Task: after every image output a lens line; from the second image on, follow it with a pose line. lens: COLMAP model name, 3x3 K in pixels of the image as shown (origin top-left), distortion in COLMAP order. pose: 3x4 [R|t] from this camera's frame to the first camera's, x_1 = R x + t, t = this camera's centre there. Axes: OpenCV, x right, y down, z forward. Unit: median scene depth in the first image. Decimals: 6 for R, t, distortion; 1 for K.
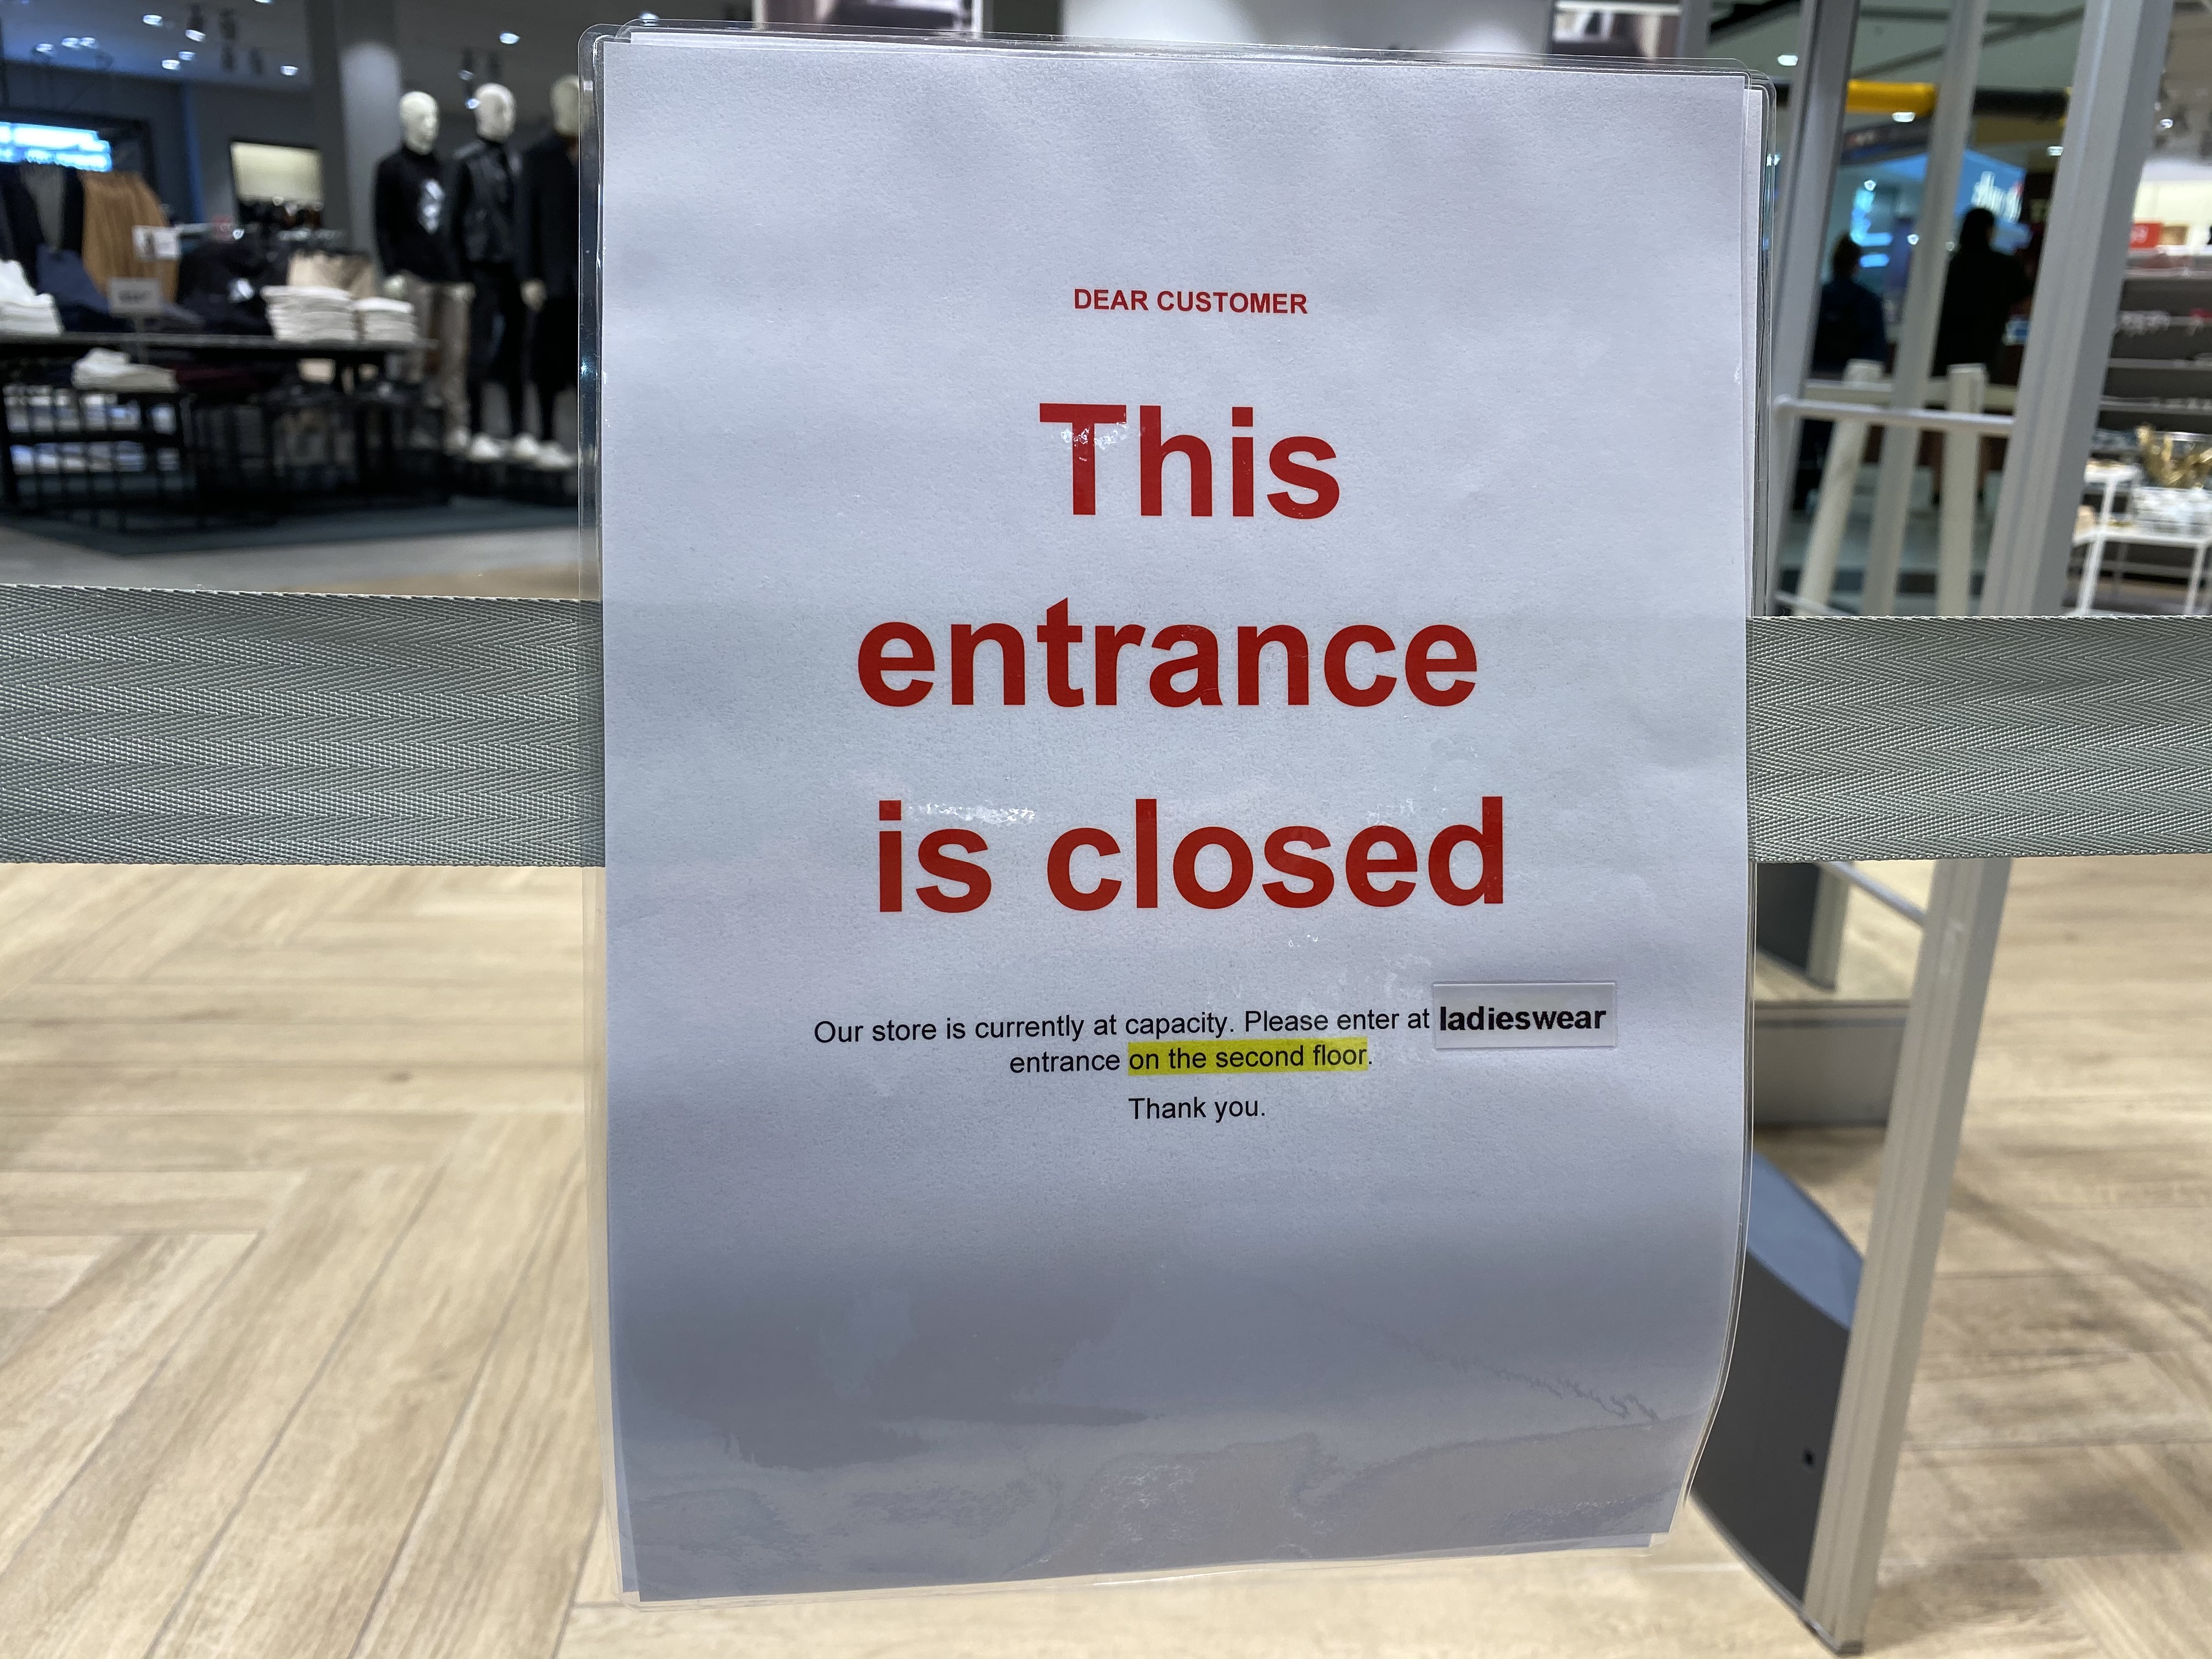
lens RADIAL K [[1695.3, 0, 1107.5], [0, 1695.3, 806.6], [0, 0, 1]] dist [0.012817, -0.003925]
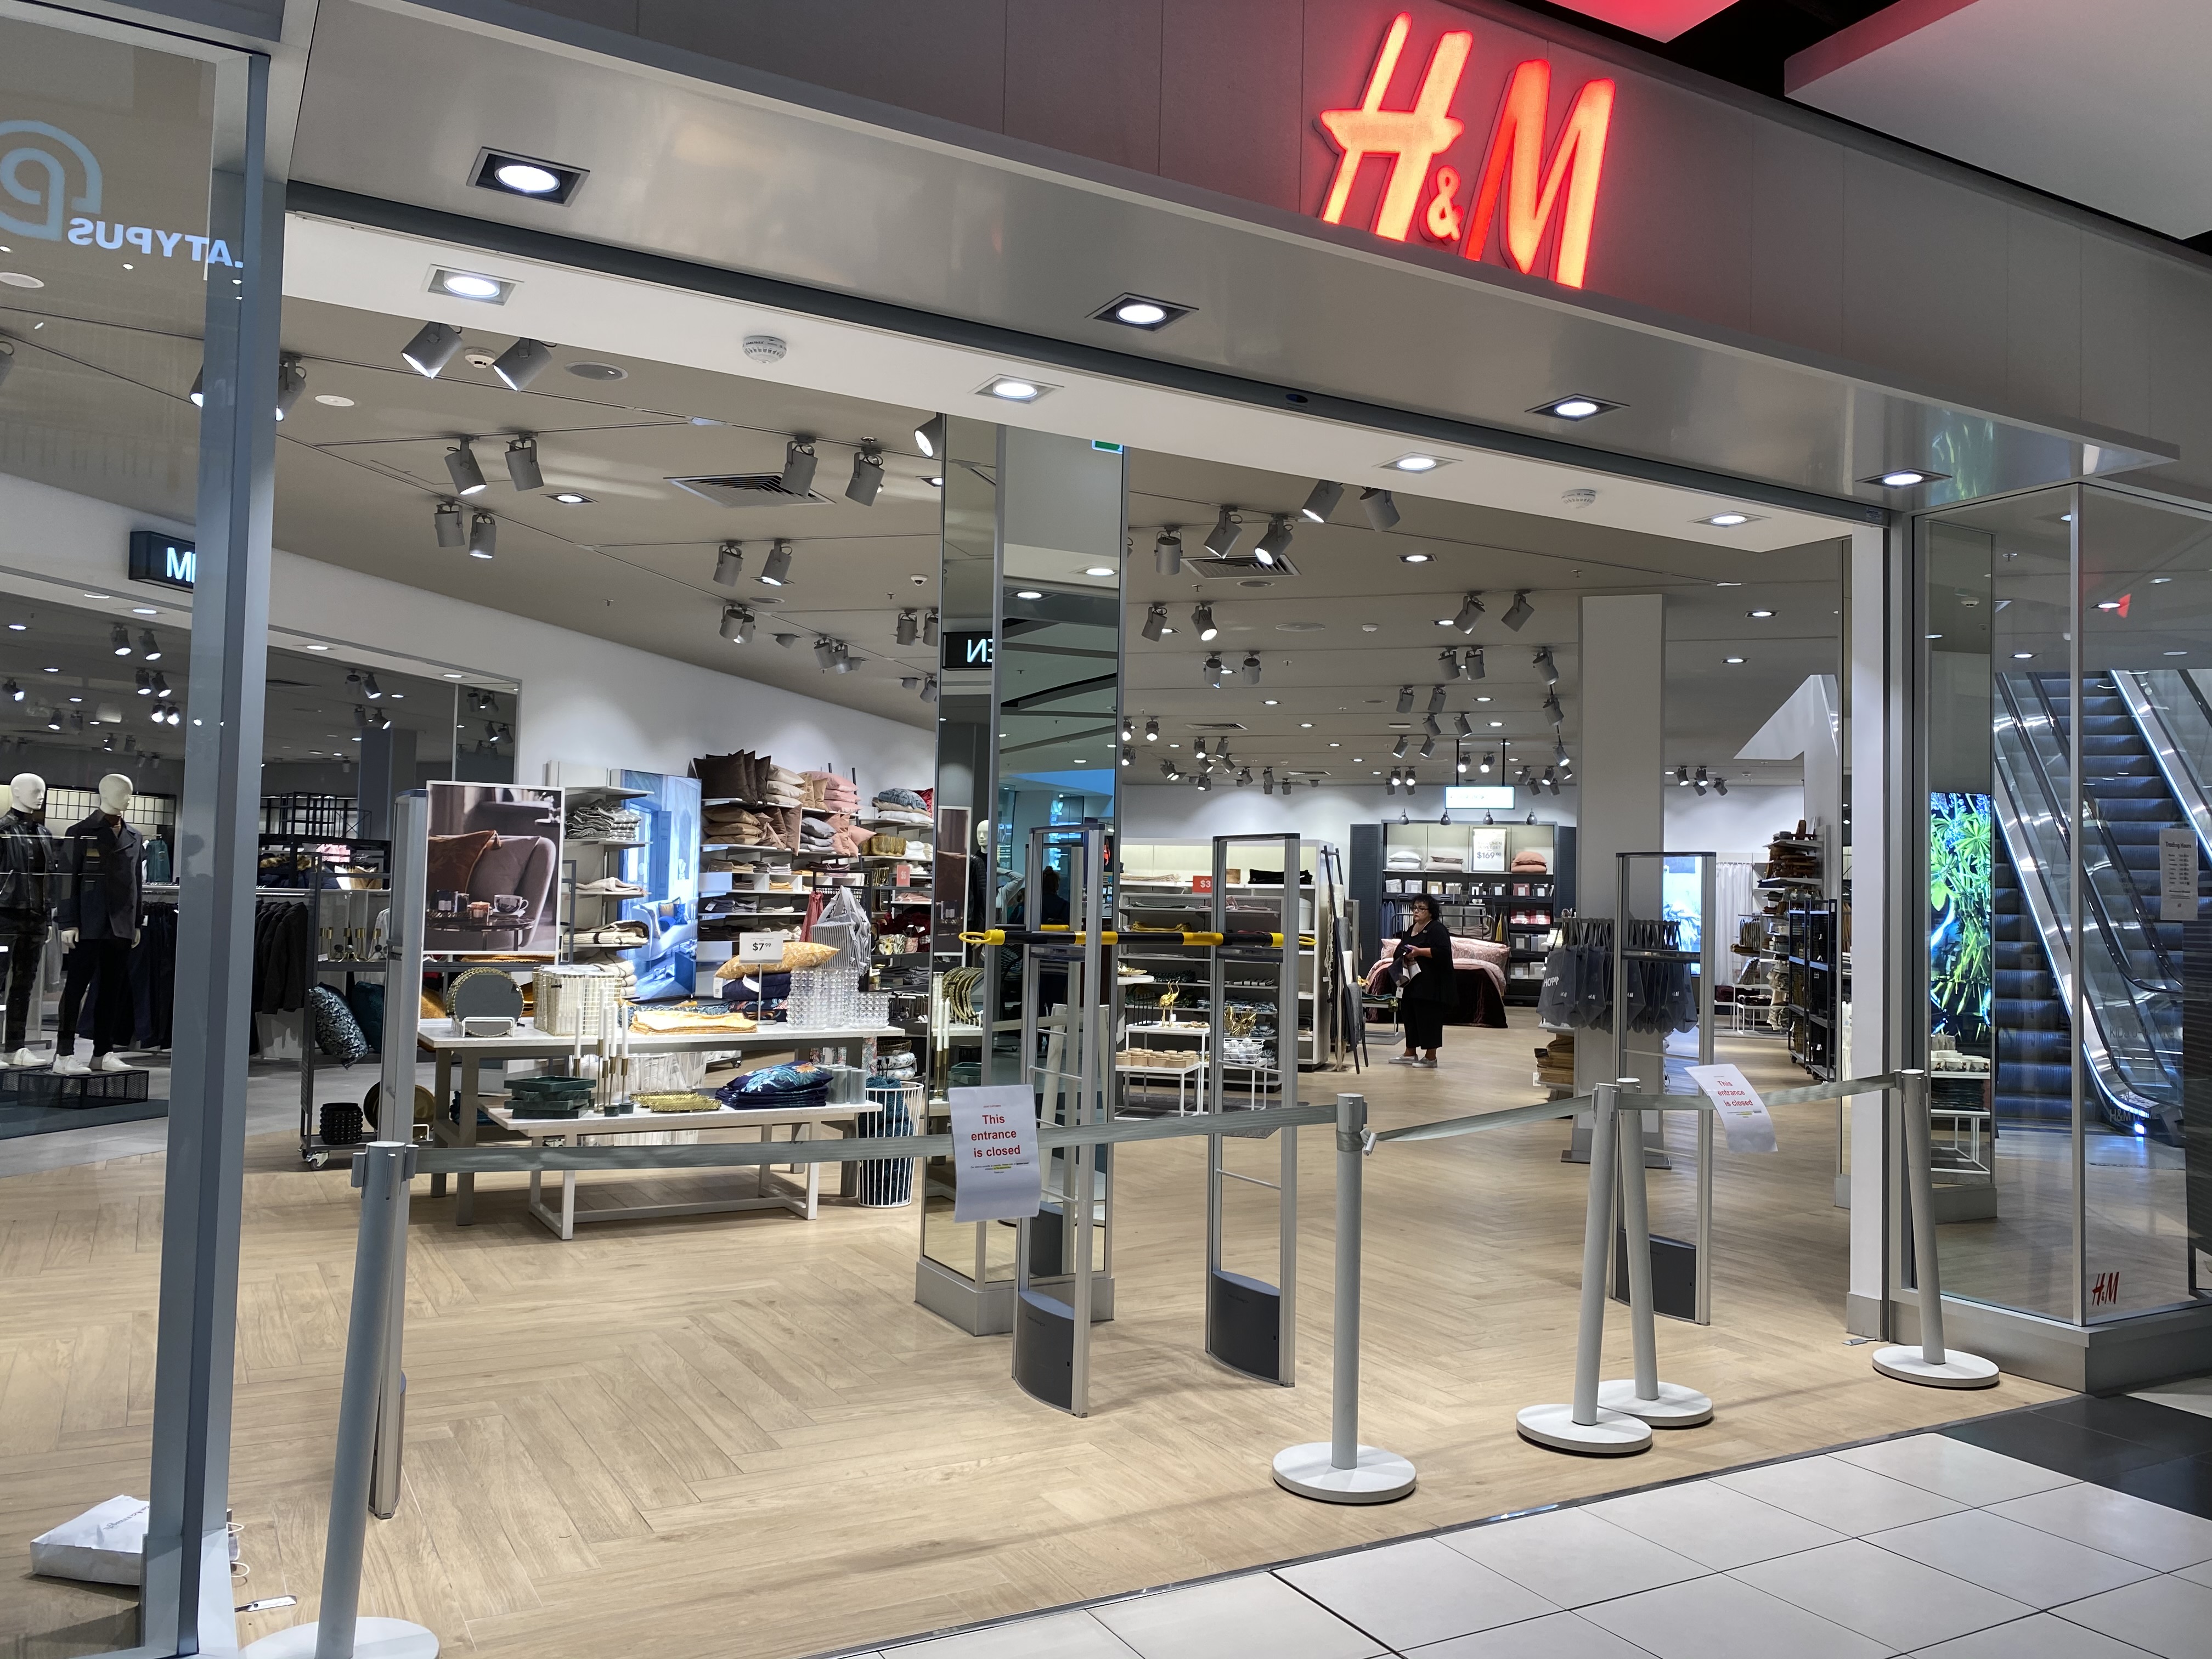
lens RADIAL K [[1695.3, 0, 1113.2], [0, 1695.3, 821.2], [0, 0, 1]] dist [0.012817, -0.003925]
pose [[0.908934, 0.006928, 0.416882, -0.757289], [0.117143, 0.955344, -0.271285, 0.206131], [-0.400145, 0.295415, 0.867534, -1.874974]]
